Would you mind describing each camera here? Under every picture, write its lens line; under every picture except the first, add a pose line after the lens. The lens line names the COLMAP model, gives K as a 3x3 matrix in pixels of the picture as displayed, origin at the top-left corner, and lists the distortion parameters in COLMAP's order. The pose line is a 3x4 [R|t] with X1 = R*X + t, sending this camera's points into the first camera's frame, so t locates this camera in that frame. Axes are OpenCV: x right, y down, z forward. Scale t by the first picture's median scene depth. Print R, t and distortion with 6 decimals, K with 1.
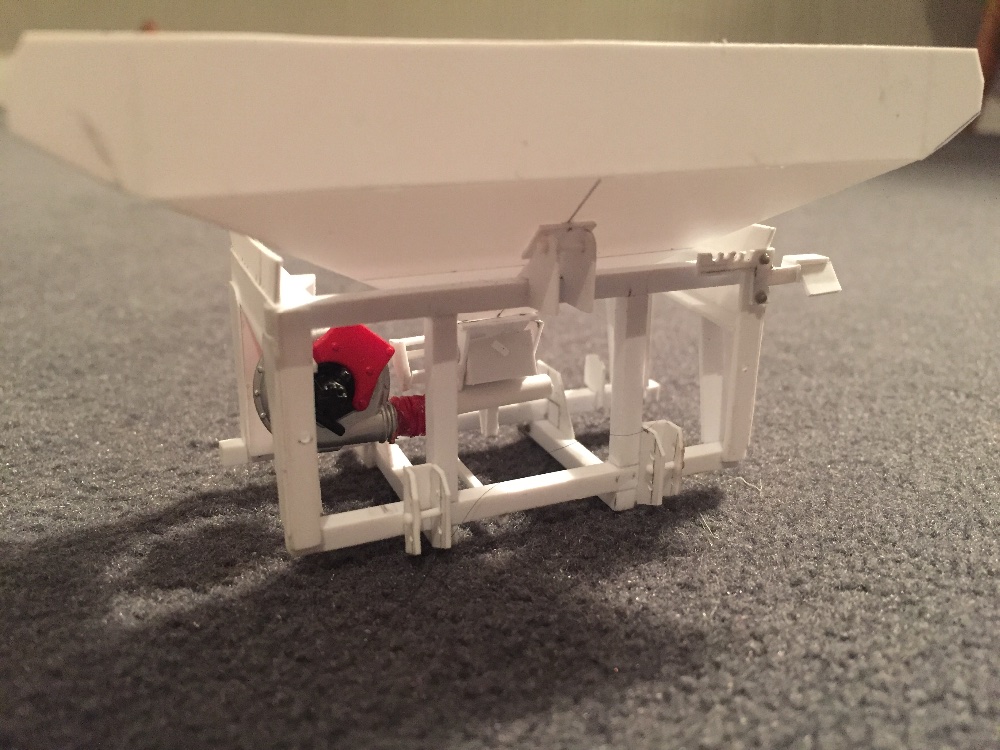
lens RADIAL K [[863.1, 0, 498.0], [0, 863.1, 374.3], [0, 0, 1]] dist [0.085229, -0.138676]
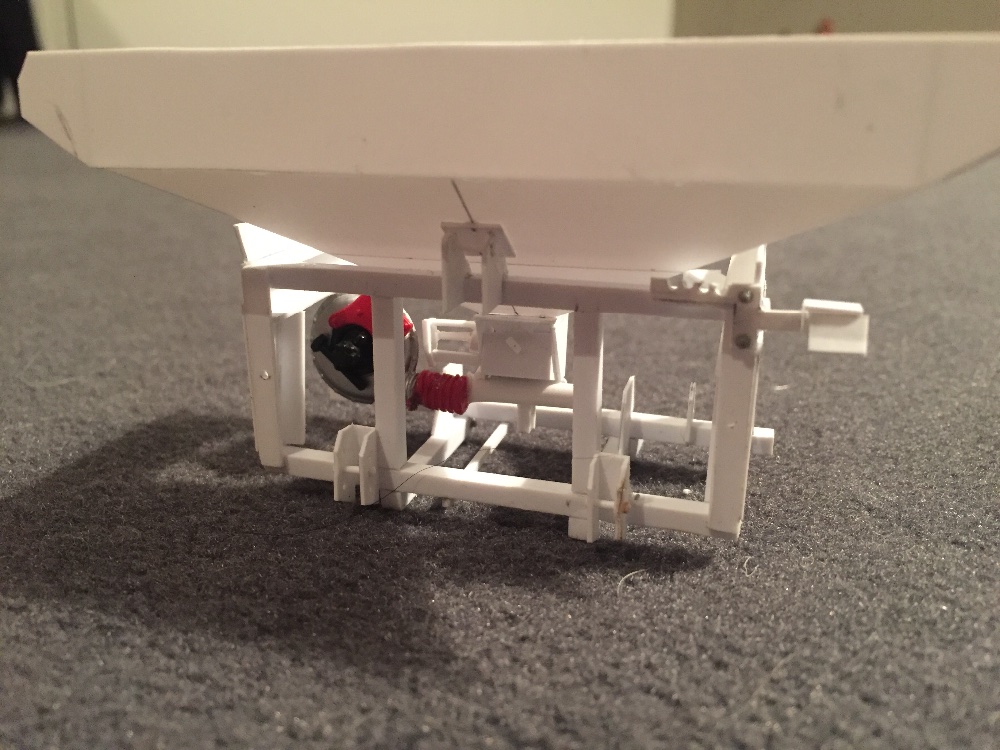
lens RADIAL K [[847.9, 0, 487.3], [0, 847.9, 373.1], [0, 0, 1]] dist [0.042857, -0.002477]
pose [[0.758011, 0.209295, -0.617751, 0.635602], [-0.207013, 0.975348, 0.076434, -0.072182], [0.618519, 0.069945, 0.782651, 0.215700]]
